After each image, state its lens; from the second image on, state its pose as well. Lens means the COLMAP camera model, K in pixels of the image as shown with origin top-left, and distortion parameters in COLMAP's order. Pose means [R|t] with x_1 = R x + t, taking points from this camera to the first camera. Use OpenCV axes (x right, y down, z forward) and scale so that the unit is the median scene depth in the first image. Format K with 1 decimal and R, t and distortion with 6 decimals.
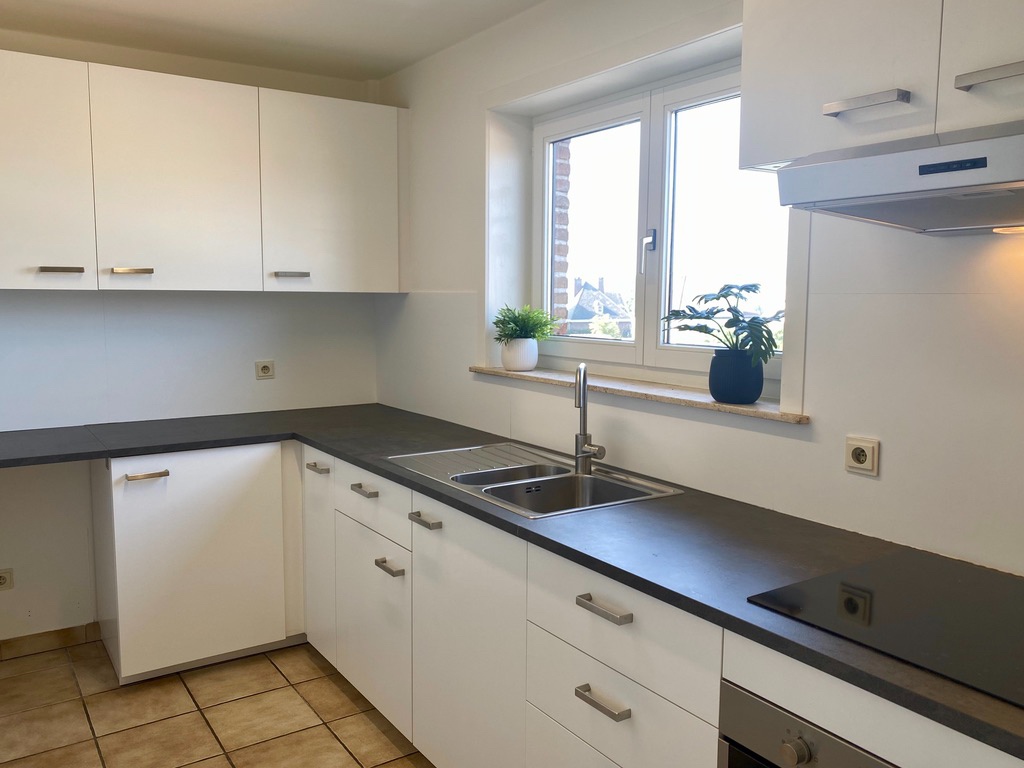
lens RADIAL K [[775.9, 0, 516.3], [0, 775.9, 385.0], [0, 0, 1]] dist [0.039636, -0.030677]
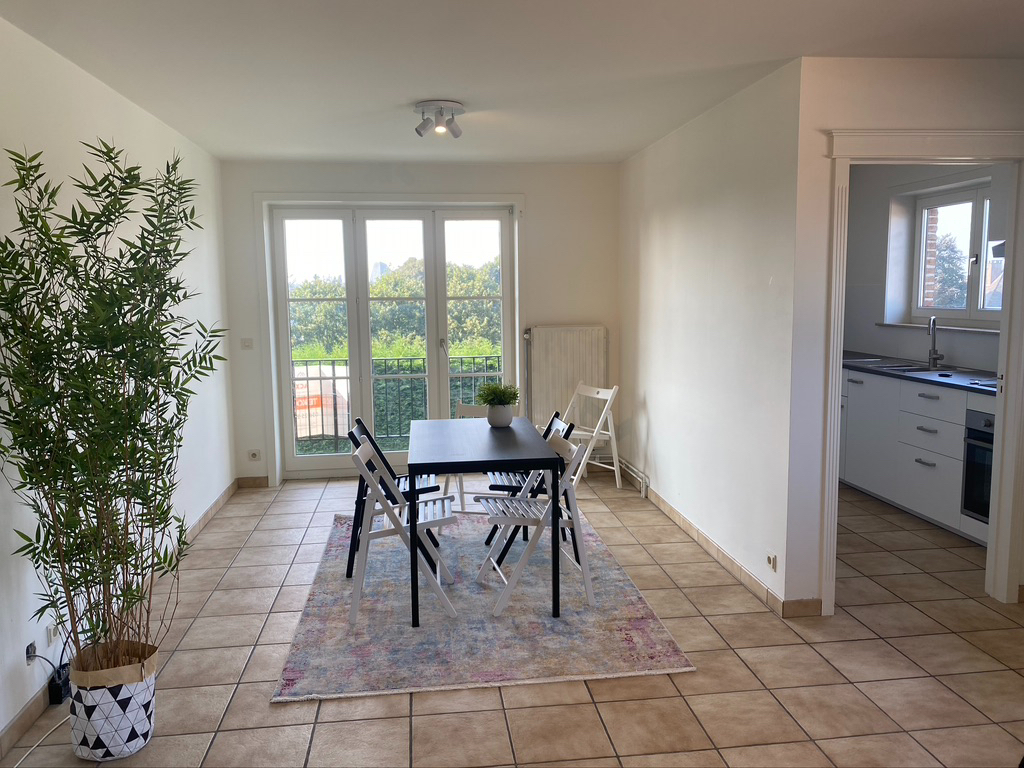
lens RADIAL K [[775.9, 0, 509.1], [0, 775.9, 382.3], [0, 0, 1]] dist [0.039636, -0.030677]
pose [[0.886745, 0.034972, -0.460935, 0.041701], [-0.030673, 0.999388, 0.016818, 0.142079], [0.461241, -0.000775, 0.887275, -1.391750]]
